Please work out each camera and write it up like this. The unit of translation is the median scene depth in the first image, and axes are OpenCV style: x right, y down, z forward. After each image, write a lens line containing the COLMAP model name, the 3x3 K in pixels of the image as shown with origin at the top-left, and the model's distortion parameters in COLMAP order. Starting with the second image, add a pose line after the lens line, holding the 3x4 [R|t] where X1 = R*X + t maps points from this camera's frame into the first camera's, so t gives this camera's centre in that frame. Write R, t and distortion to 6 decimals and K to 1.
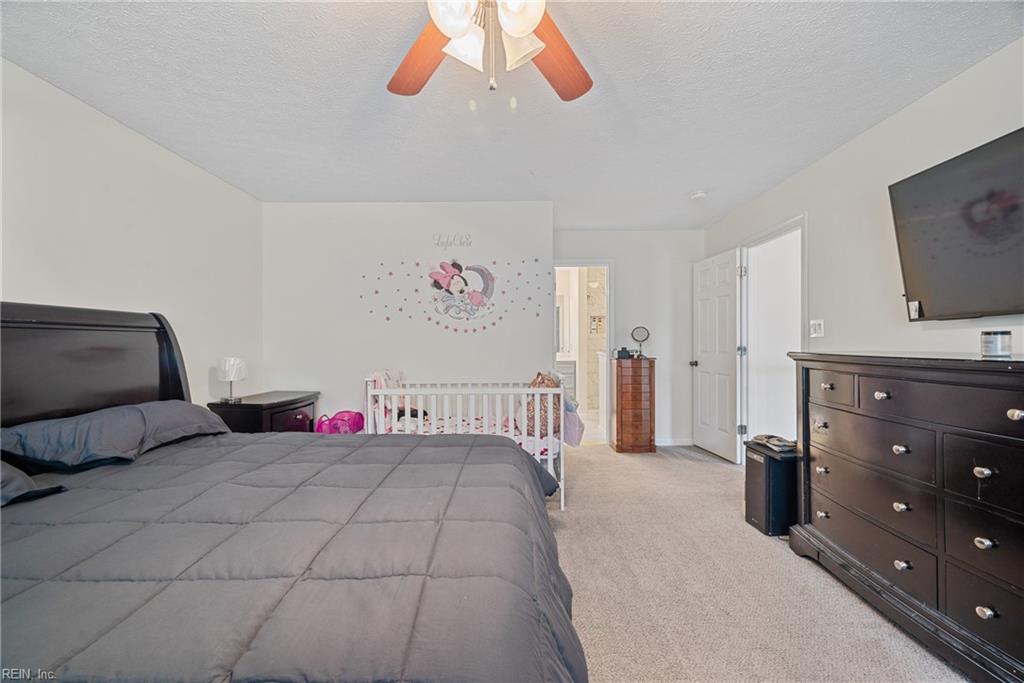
lens RADIAL K [[402.6, 0, 512.1], [0, 402.6, 344.5], [0, 0, 1]] dist [-0.001397, -0.000273]
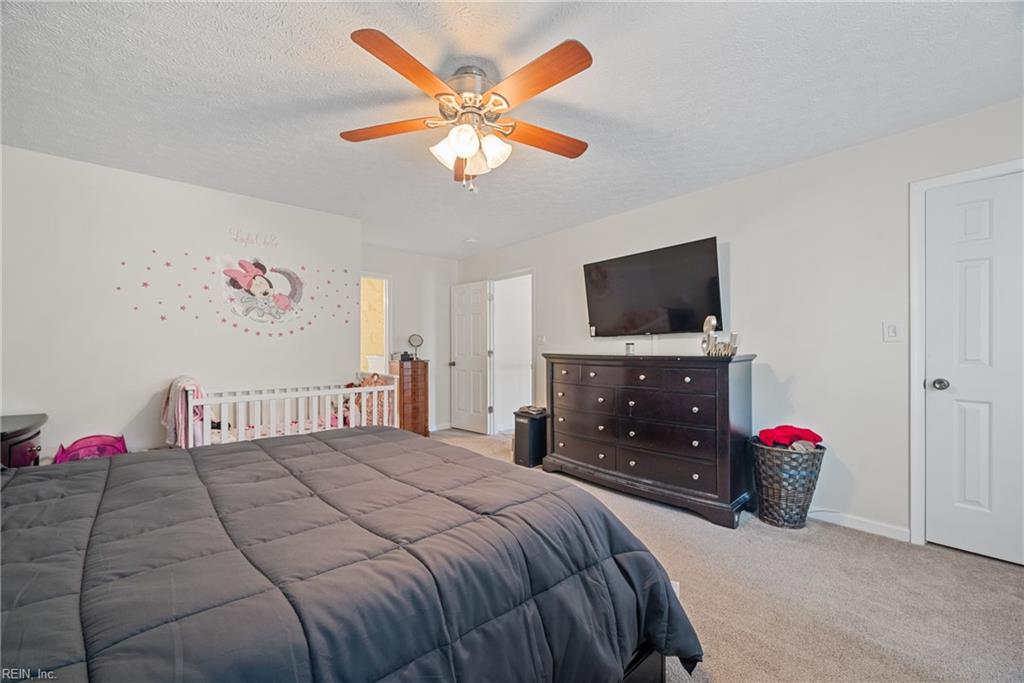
lens RADIAL K [[402.6, 0, 510.1], [0, 402.6, 344.6], [0, 0, 1]] dist [-0.001397, -0.000273]
pose [[0.745190, 0.008134, 0.666803, -0.328790], [-0.000270, 0.999929, -0.011896, 0.000848], [-0.666853, 0.008685, 0.745139, -0.099009]]
